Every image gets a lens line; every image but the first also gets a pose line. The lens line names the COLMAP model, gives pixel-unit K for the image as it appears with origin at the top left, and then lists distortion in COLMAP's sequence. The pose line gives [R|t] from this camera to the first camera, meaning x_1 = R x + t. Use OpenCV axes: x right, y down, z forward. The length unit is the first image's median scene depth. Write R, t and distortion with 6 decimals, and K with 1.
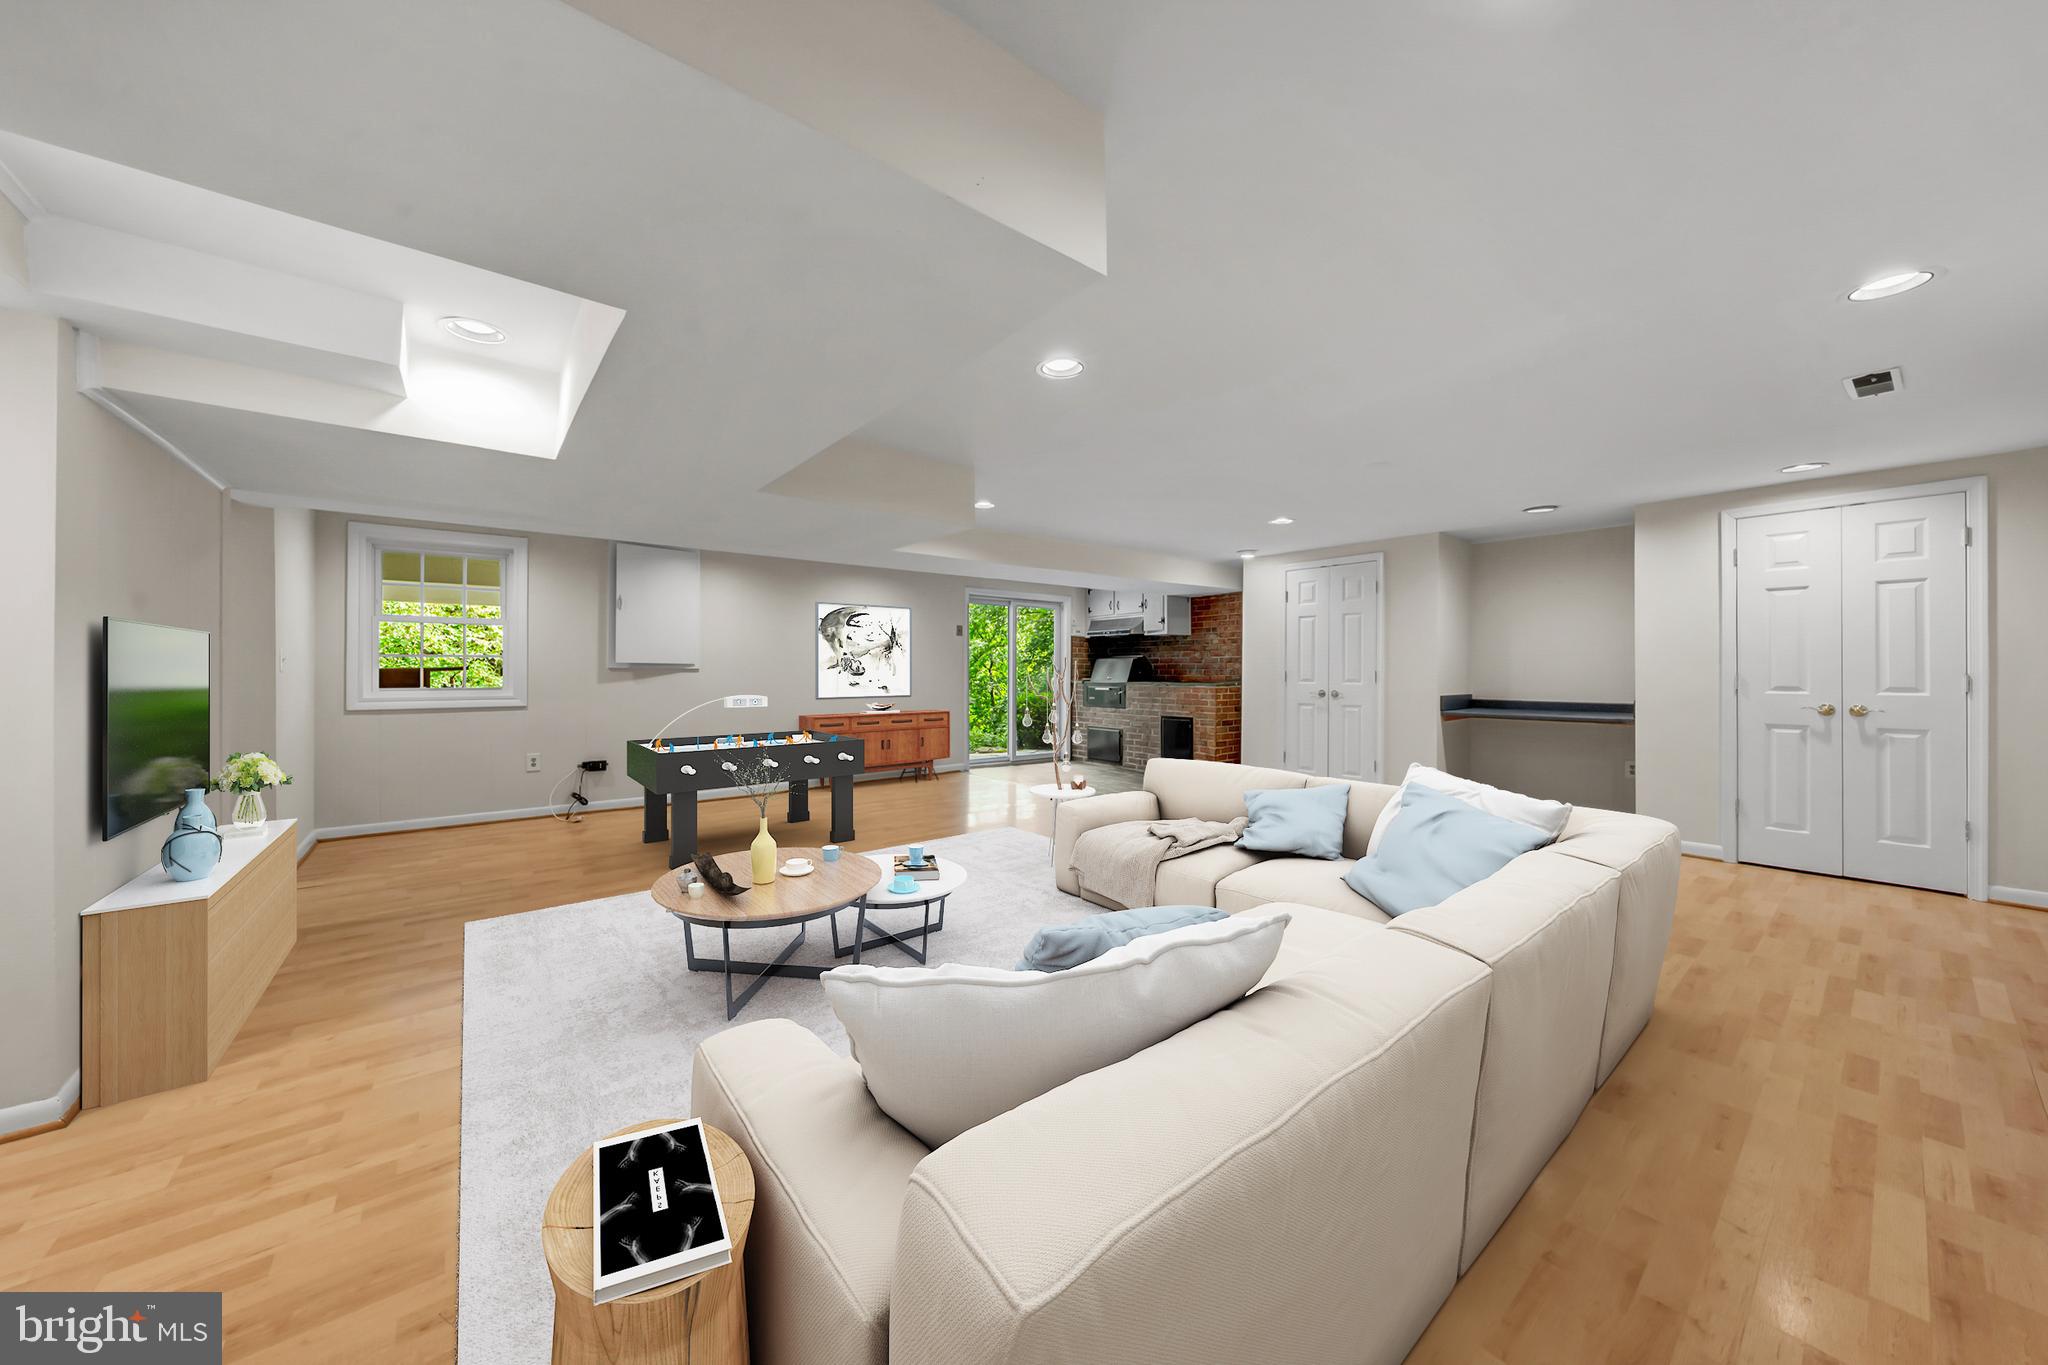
lens RADIAL K [[698.6, 0, 1024.9], [0, 698.6, 662.5], [0, 0, 1]] dist [0.001329, -0.000016]
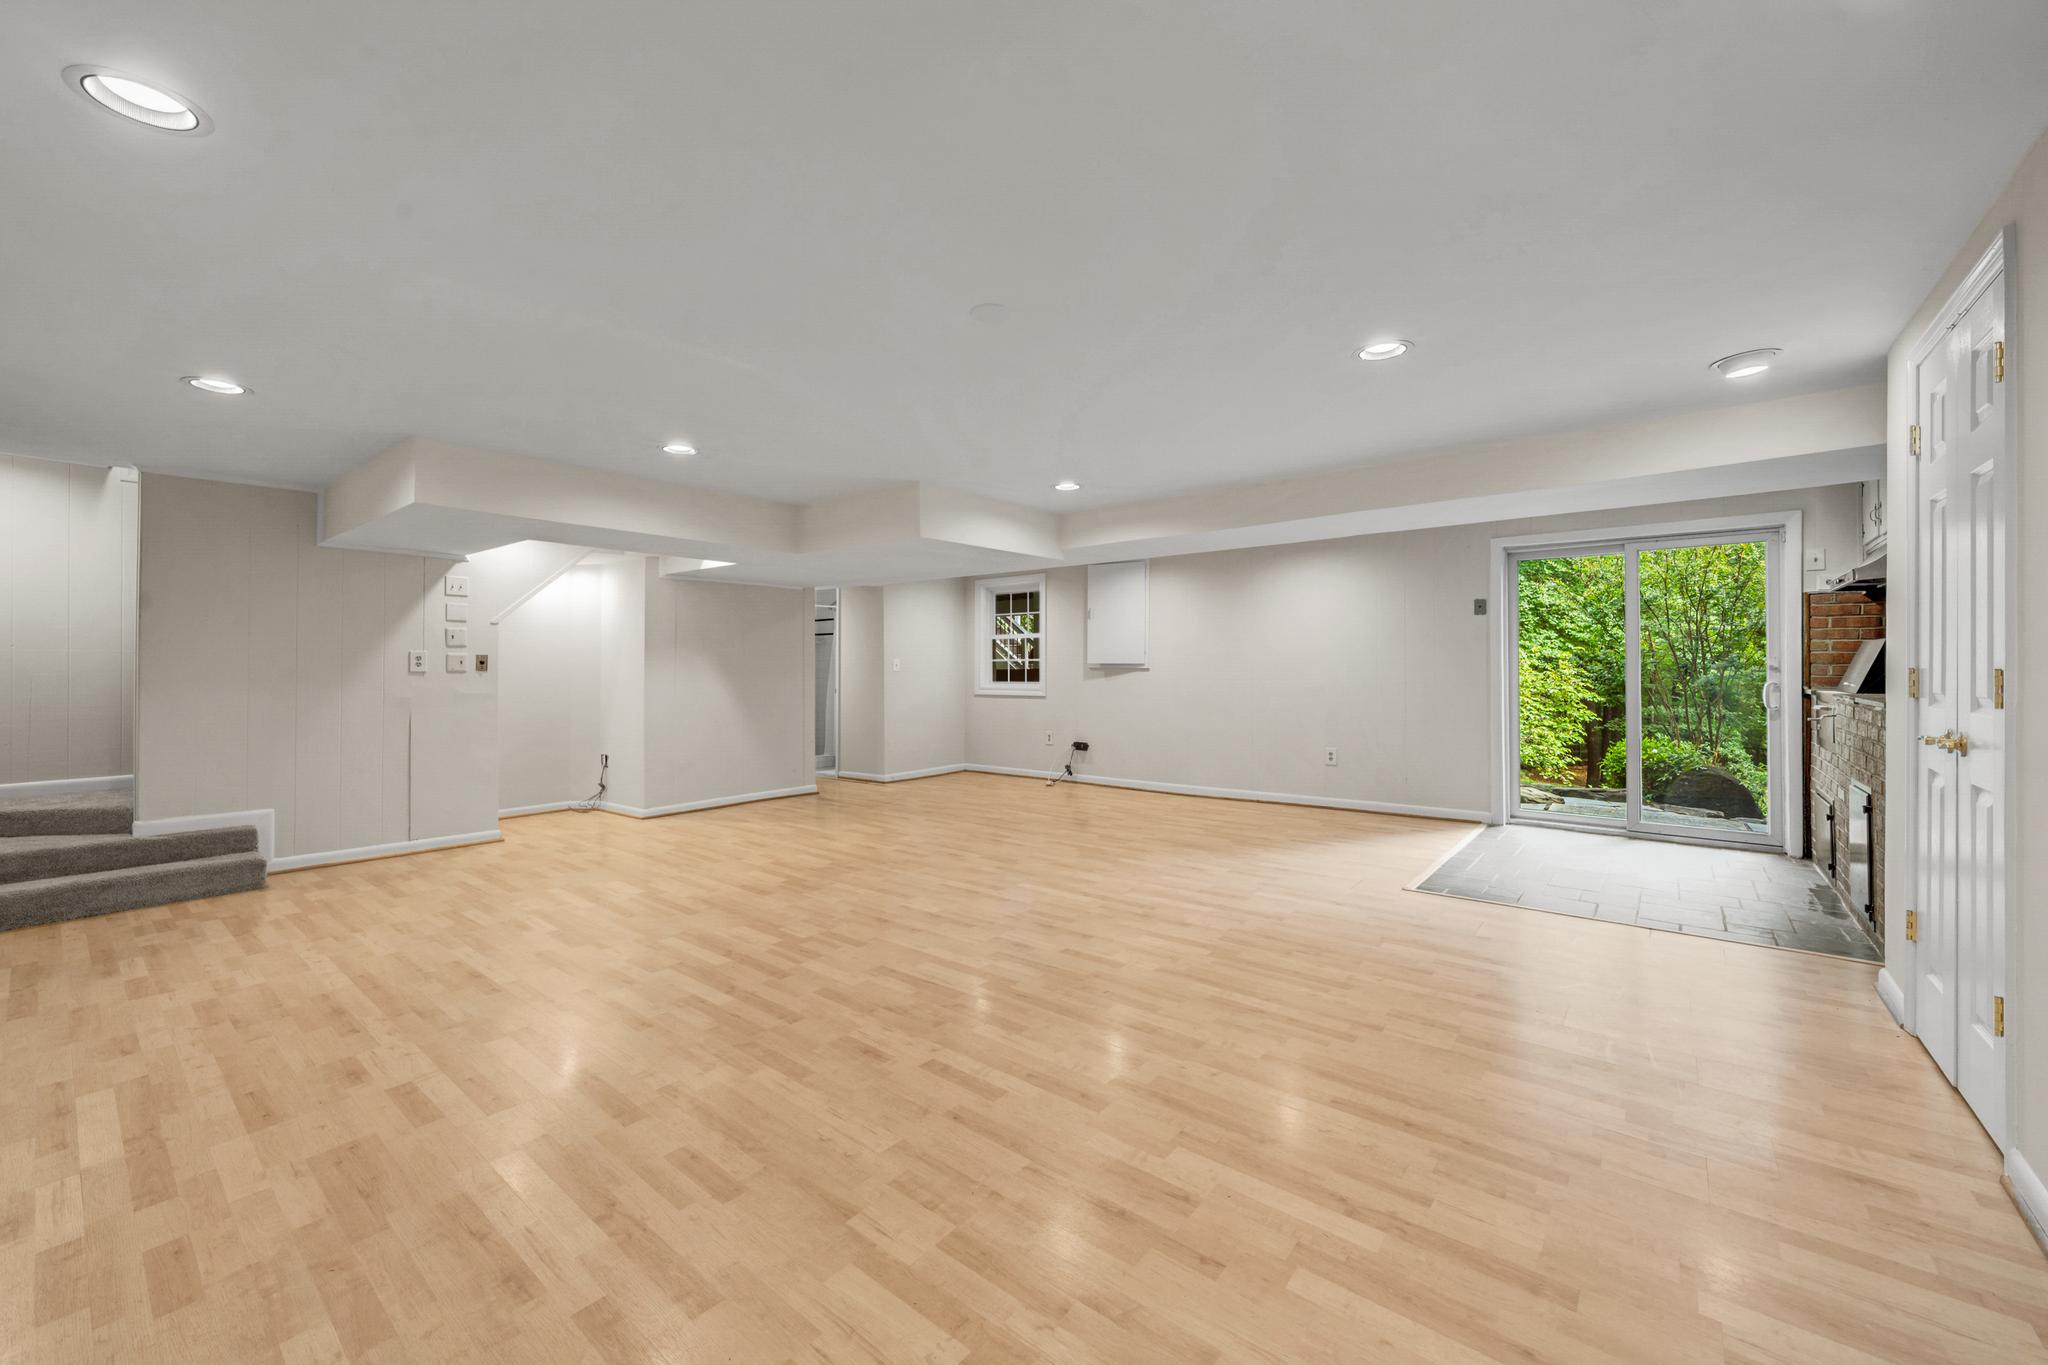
lens RADIAL K [[796.1, 0, 1025.3], [0, 796.1, 692.7], [0, 0, 1]] dist [-0.004312, 0.000133]
pose [[0.215911, 0.026339, -0.976058, 0.786502], [0.016626, 0.999392, 0.030647, 0.006680], [0.976271, -0.022845, 0.215342, 0.618034]]
